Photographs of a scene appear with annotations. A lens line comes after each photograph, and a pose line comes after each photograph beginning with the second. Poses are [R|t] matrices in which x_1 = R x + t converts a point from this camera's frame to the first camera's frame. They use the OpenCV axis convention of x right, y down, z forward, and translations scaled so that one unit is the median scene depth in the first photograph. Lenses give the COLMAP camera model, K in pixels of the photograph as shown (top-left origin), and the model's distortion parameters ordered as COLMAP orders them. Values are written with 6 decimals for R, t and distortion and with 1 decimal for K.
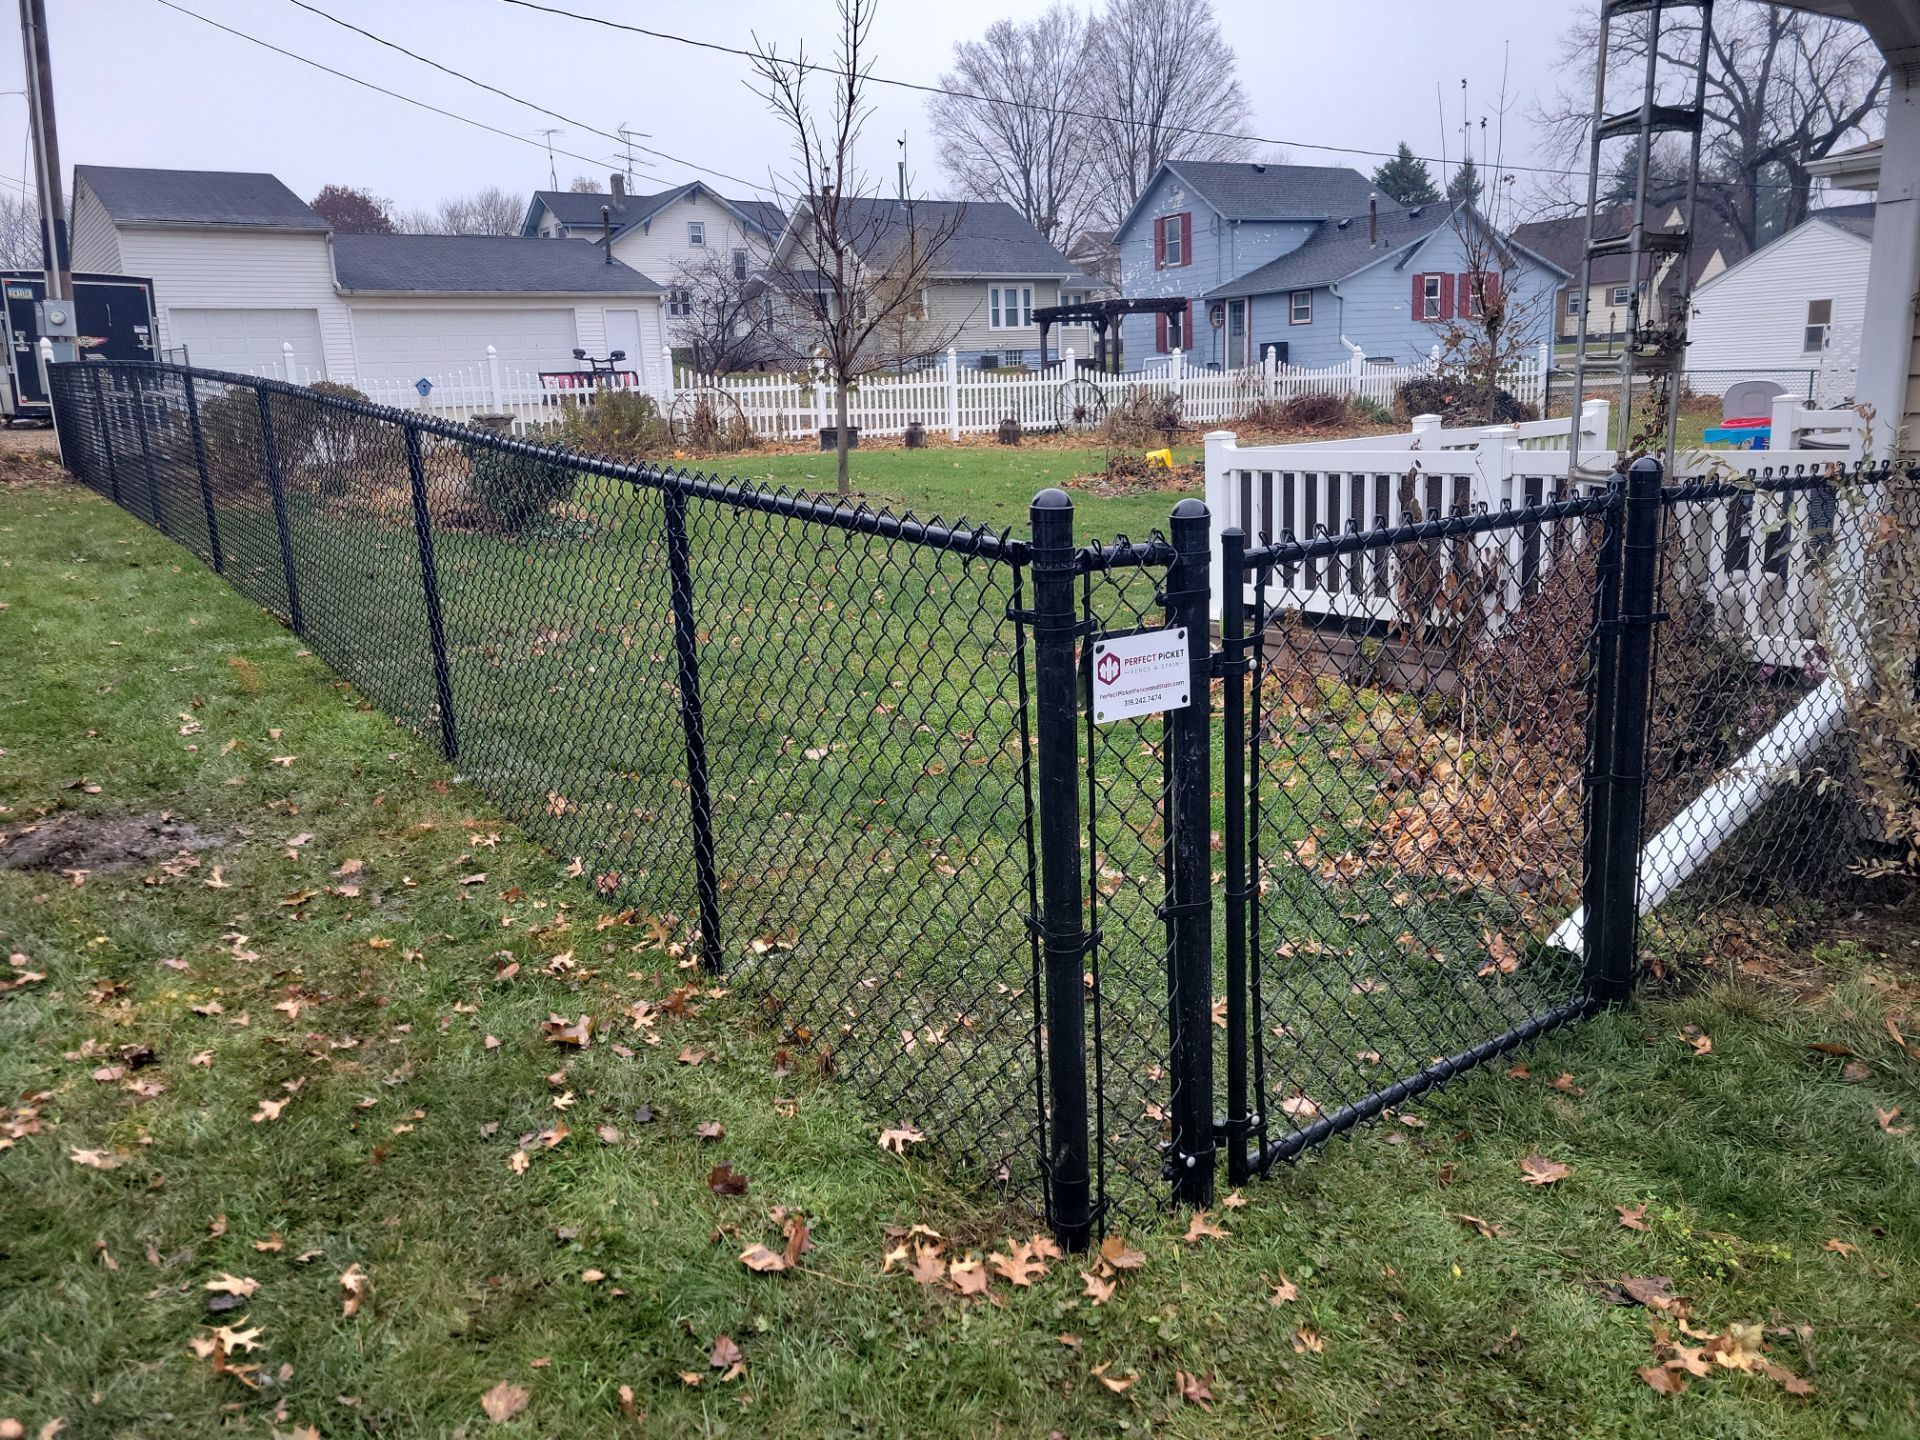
lens RADIAL K [[1434.7, 0, 948.2], [0, 1434.7, 710.6], [0, 0, 1]] dist [0.056863, -0.034424]
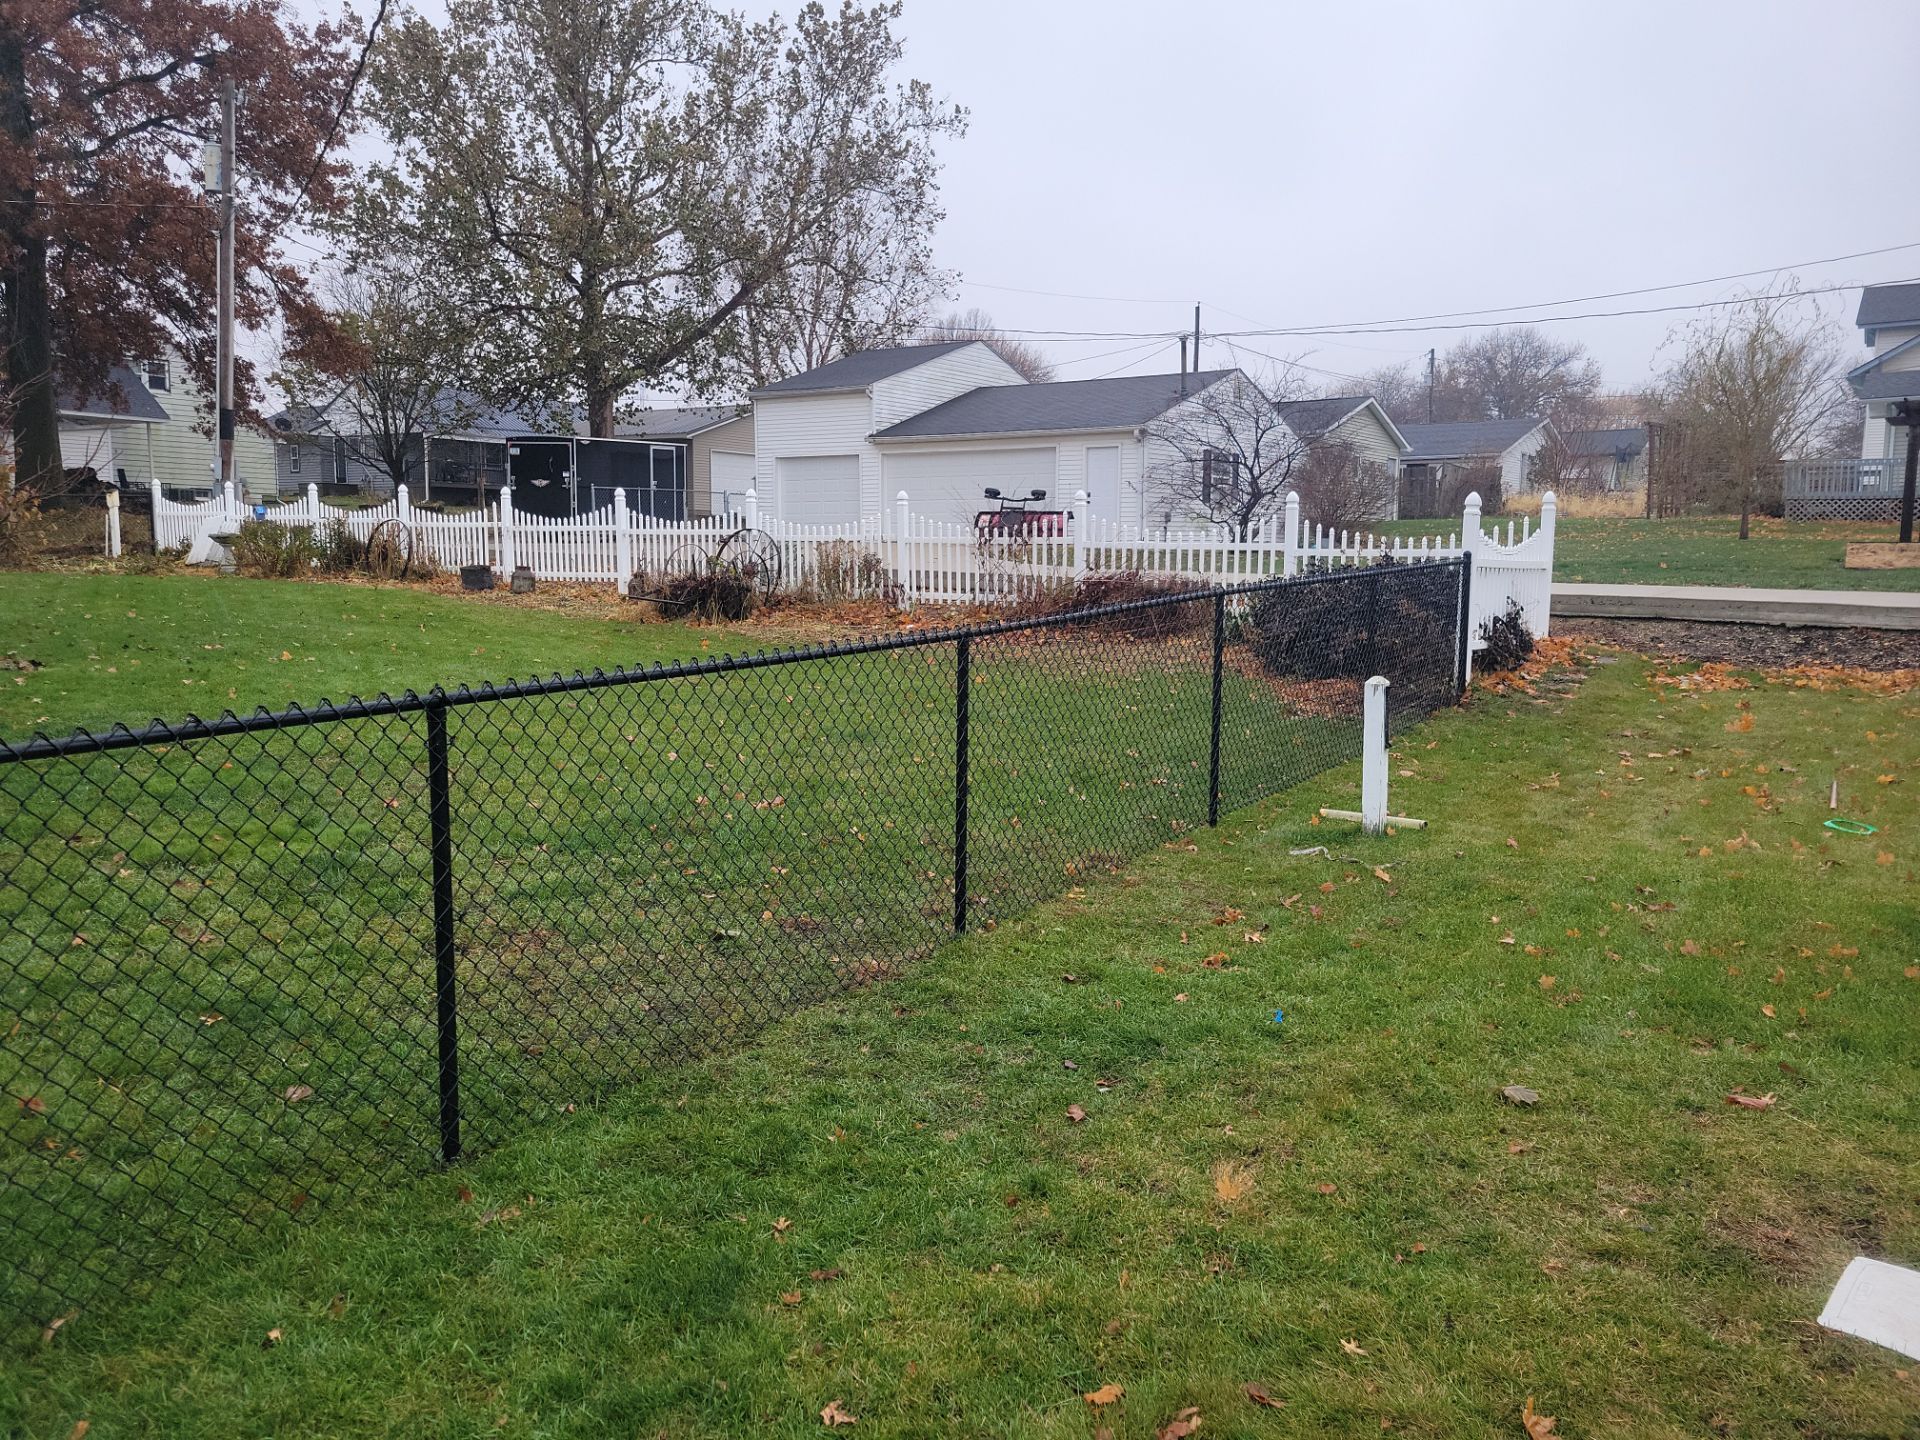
lens RADIAL K [[1434.7, 0, 956.3], [0, 1434.7, 695.0], [0, 0, 1]] dist [0.056863, -0.034424]
pose [[0.354119, 0.139197, -0.924783, 0.664123], [-0.230361, 0.971375, 0.058000, -0.169967], [0.906385, 0.192495, 0.376048, 0.658401]]
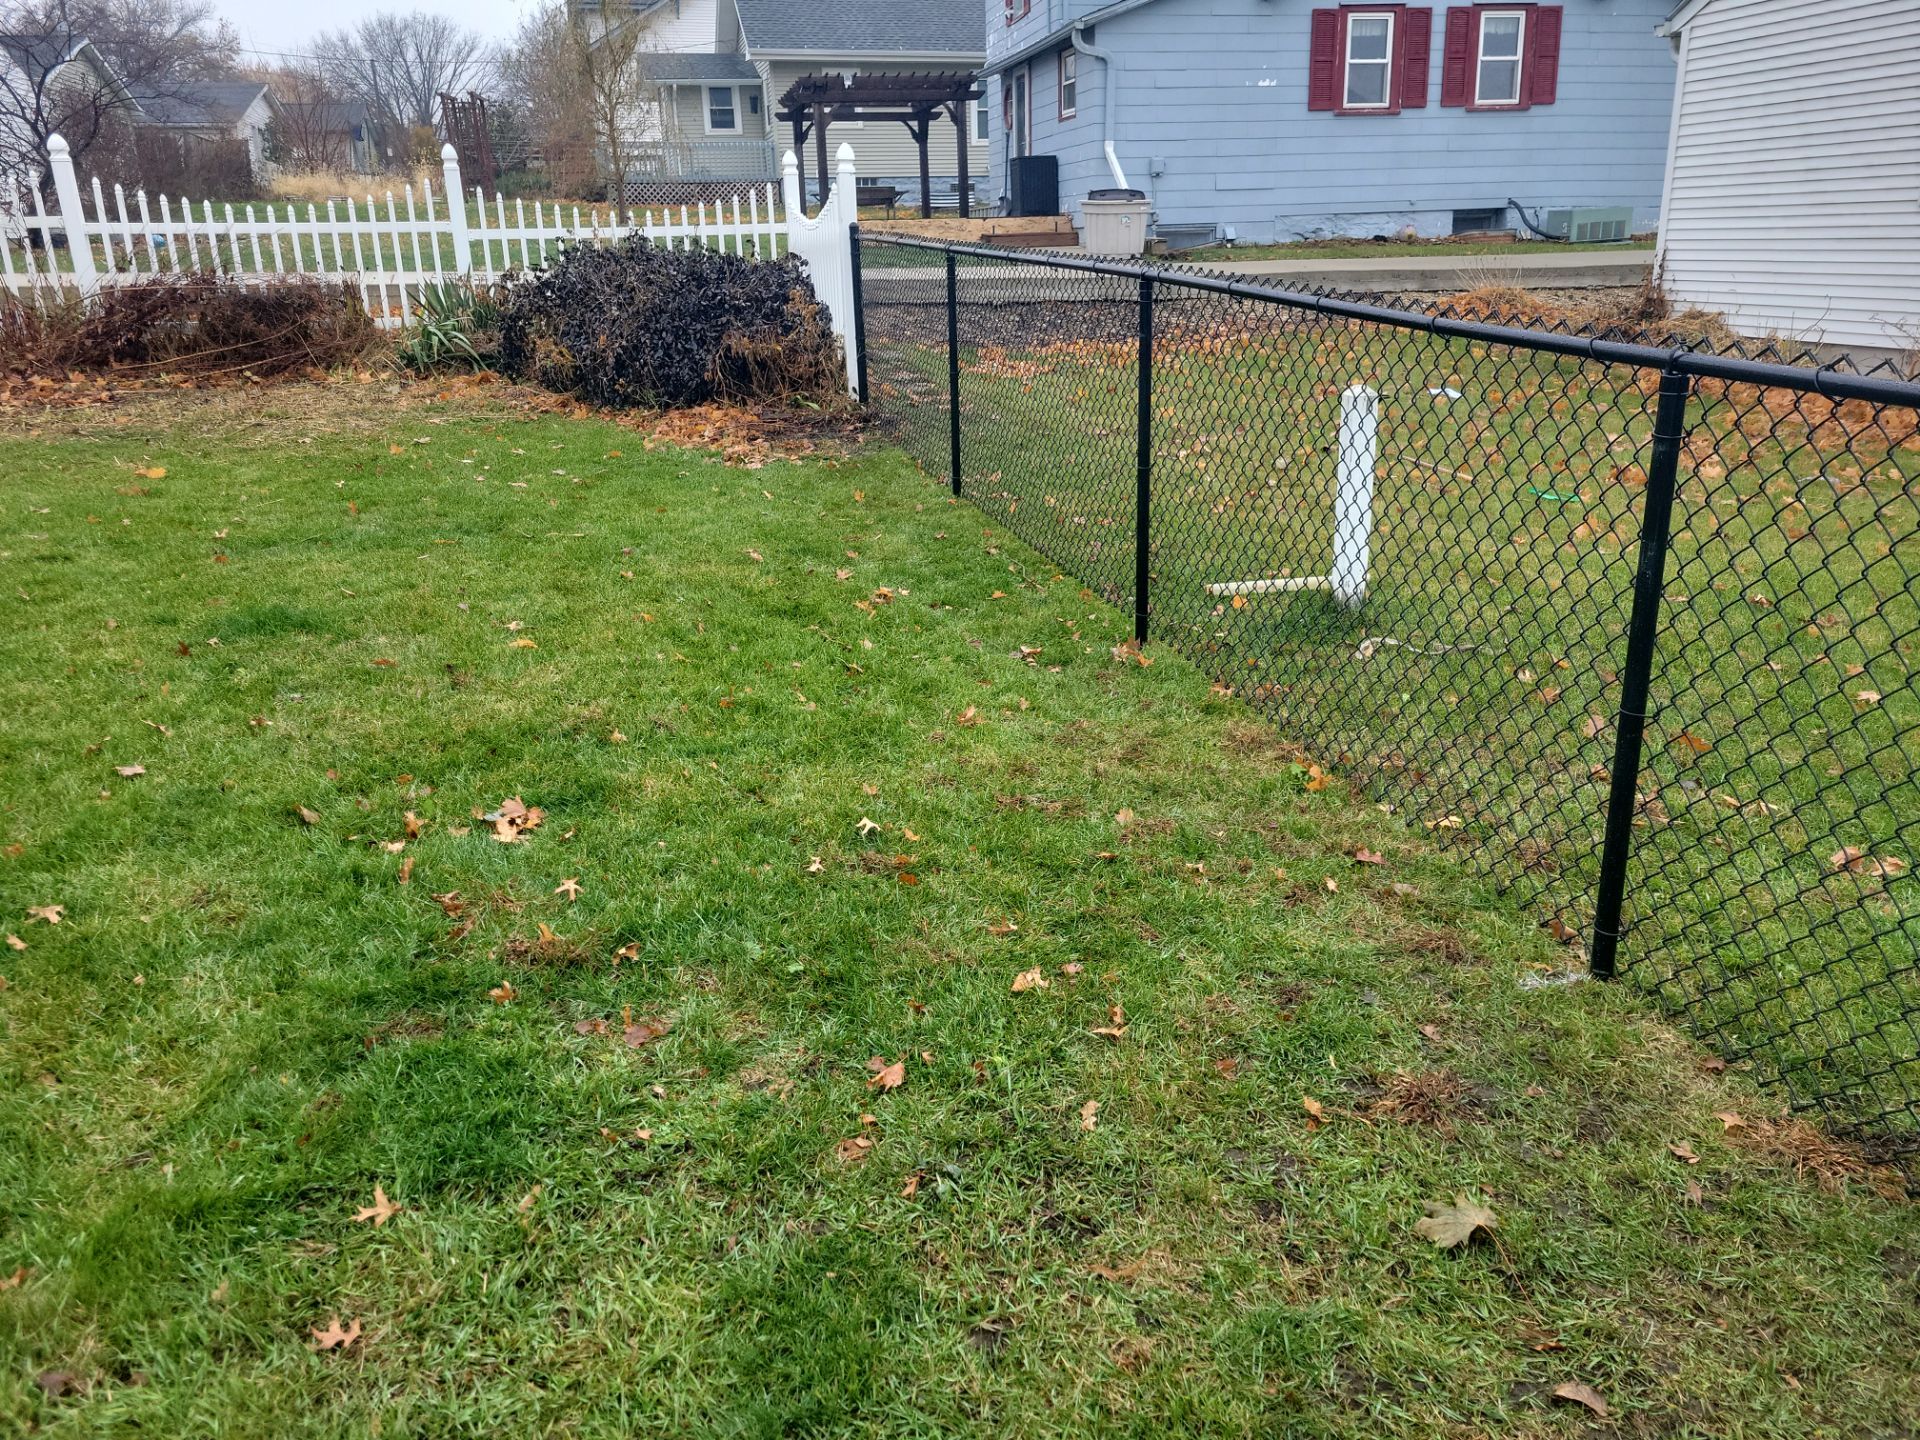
lens RADIAL K [[1434.7, 0, 970.1], [0, 1434.7, 696.7], [0, 0, 1]] dist [0.056863, -0.034424]
pose [[0.941895, 0.122042, -0.312952, 0.492564], [-0.091360, 0.989618, 0.110952, -0.154862], [0.323244, -0.075914, 0.943266, 0.635601]]
